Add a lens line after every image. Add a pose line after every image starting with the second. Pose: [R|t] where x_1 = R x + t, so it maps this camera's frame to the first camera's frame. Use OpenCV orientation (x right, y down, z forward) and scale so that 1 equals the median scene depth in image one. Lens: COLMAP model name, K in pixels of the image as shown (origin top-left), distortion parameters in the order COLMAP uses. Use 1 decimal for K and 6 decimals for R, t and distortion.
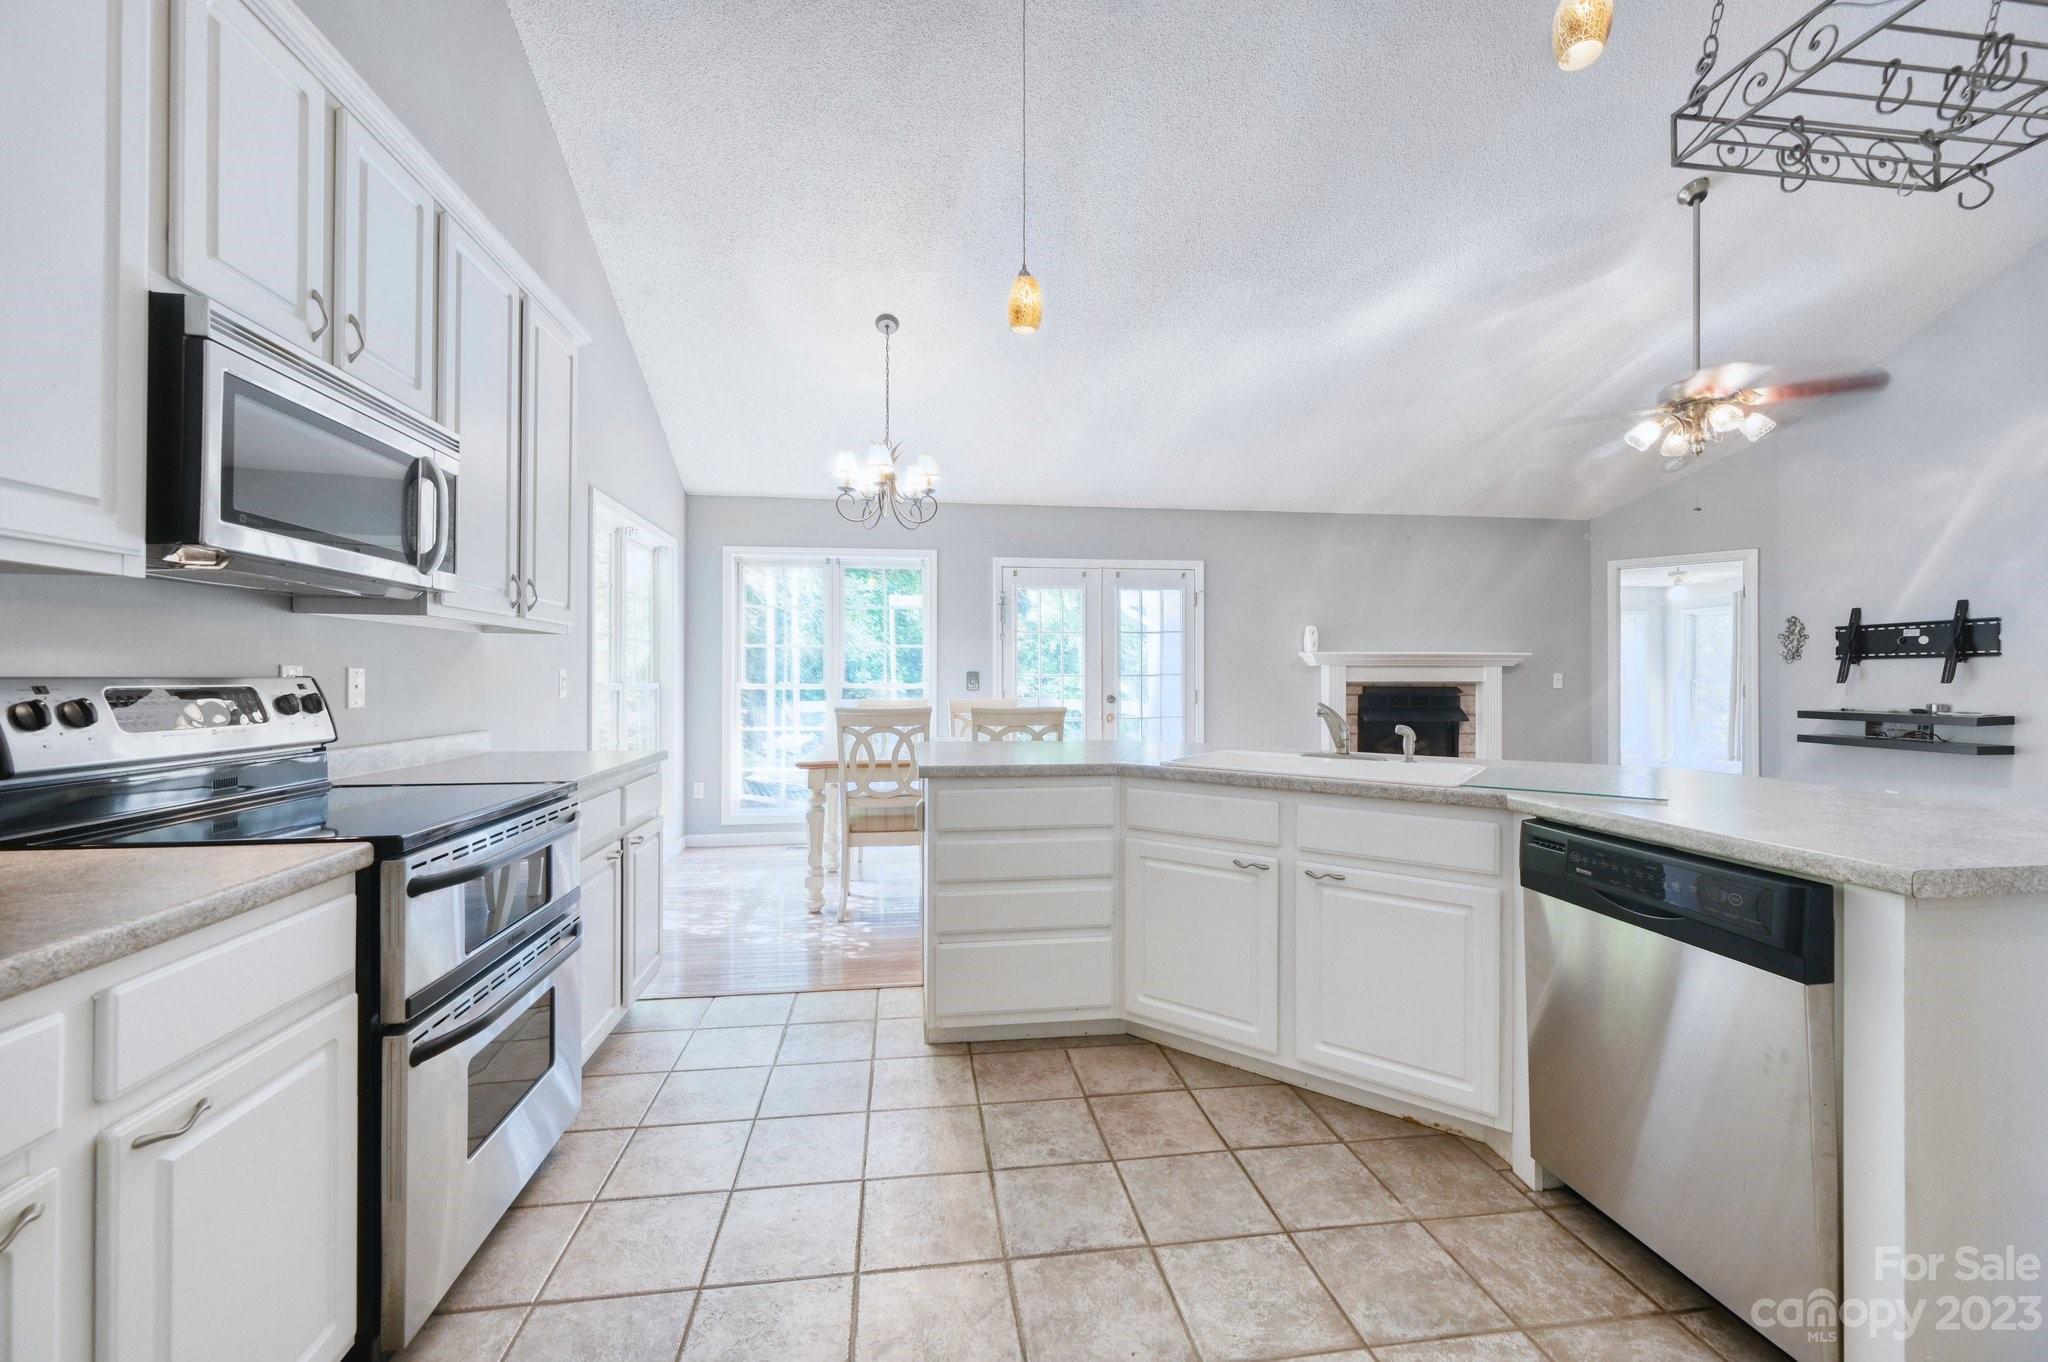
lens RADIAL K [[809.4, 0, 1024.2], [0, 809.4, 674.9], [0, 0, 1]] dist [-0.000793, 0.001641]
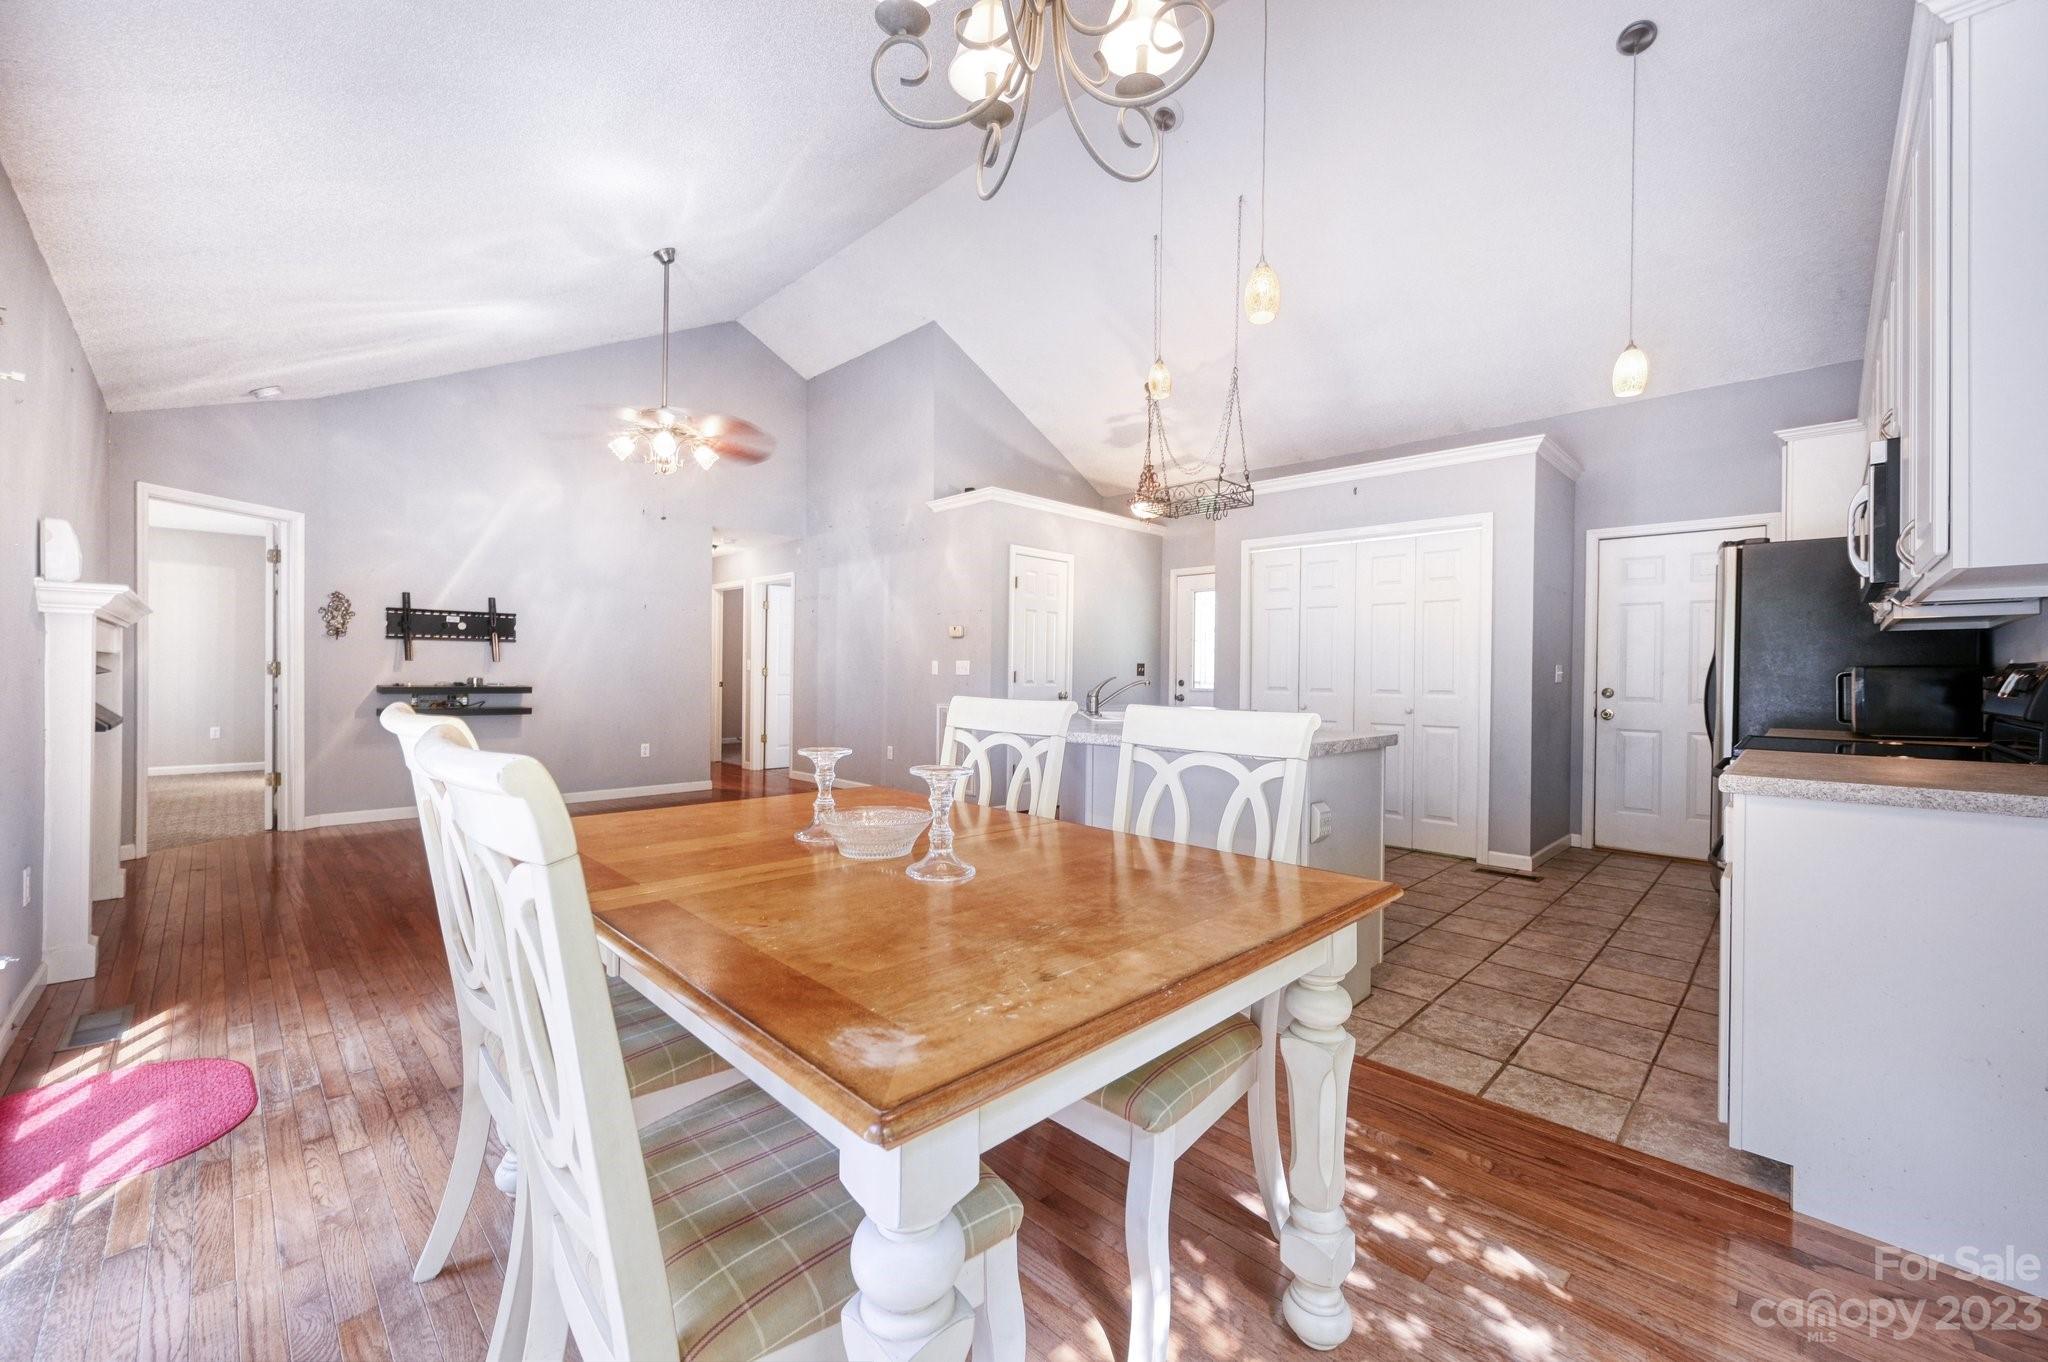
lens RADIAL K [[809.4, 0, 996.7], [0, 809.4, 671.0], [0, 0, 1]] dist [-0.000793, 0.001641]
pose [[-0.583931, -0.004822, 0.811789, -0.429871], [-0.017947, 0.999815, -0.006971, 0.022256], [-0.811605, -0.018640, -0.583909, 1.245781]]
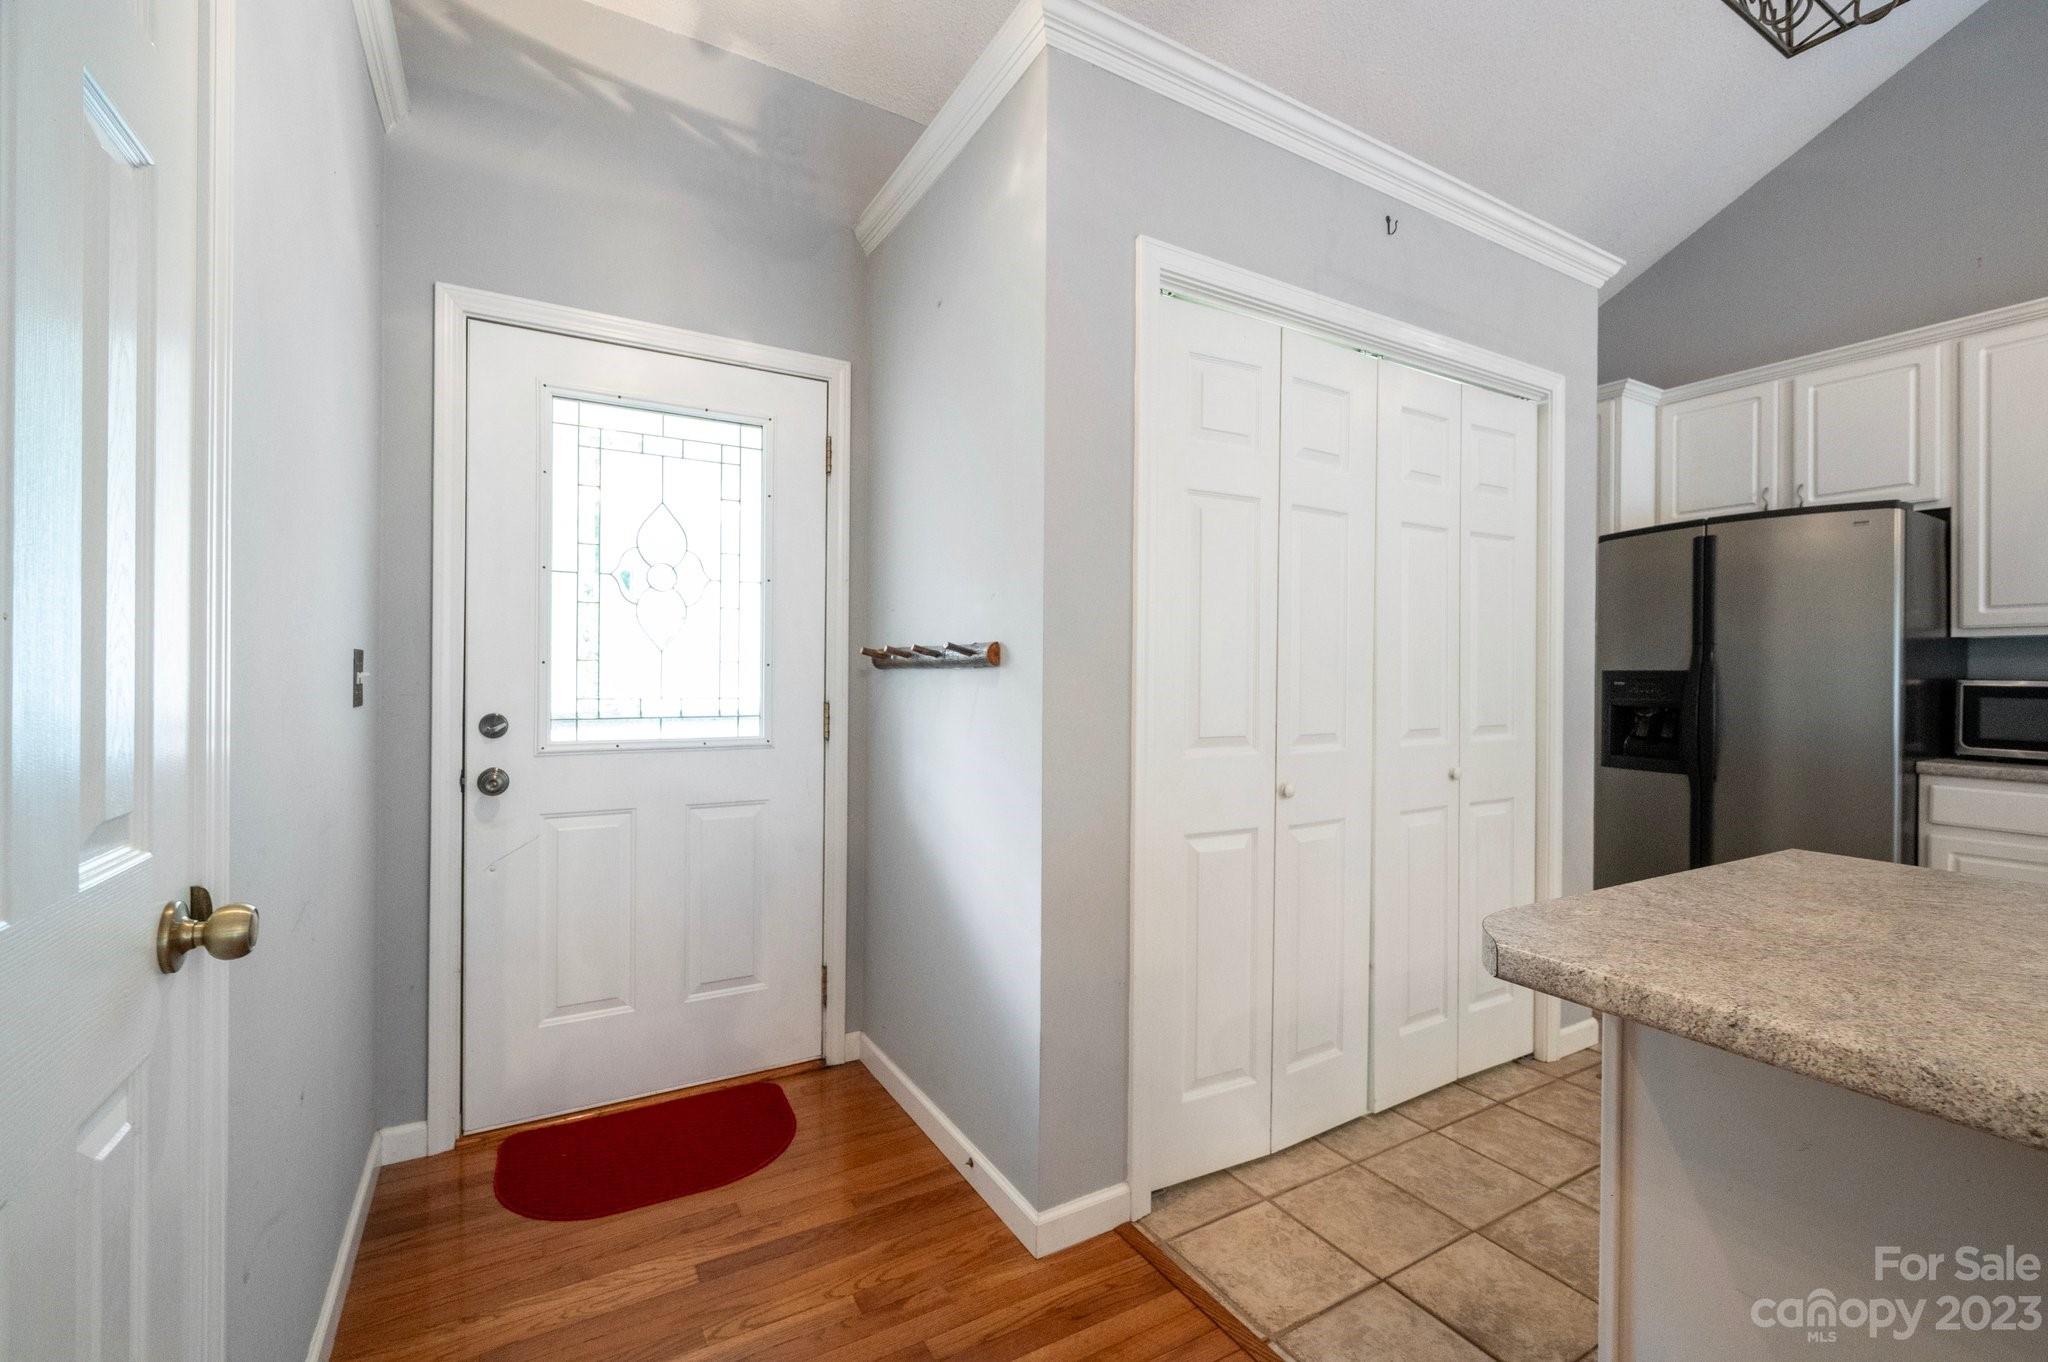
lens RADIAL K [[867.2, 0, 1064.7], [0, 867.2, 673.4], [0, 0, 1]] dist [0.002041, -0.000084]
pose [[-0.924594, -0.005325, -0.380916, 0.656858], [-0.003704, 0.999981, -0.004987, 0.000089], [0.380935, -0.003200, -0.924596, 0.477078]]
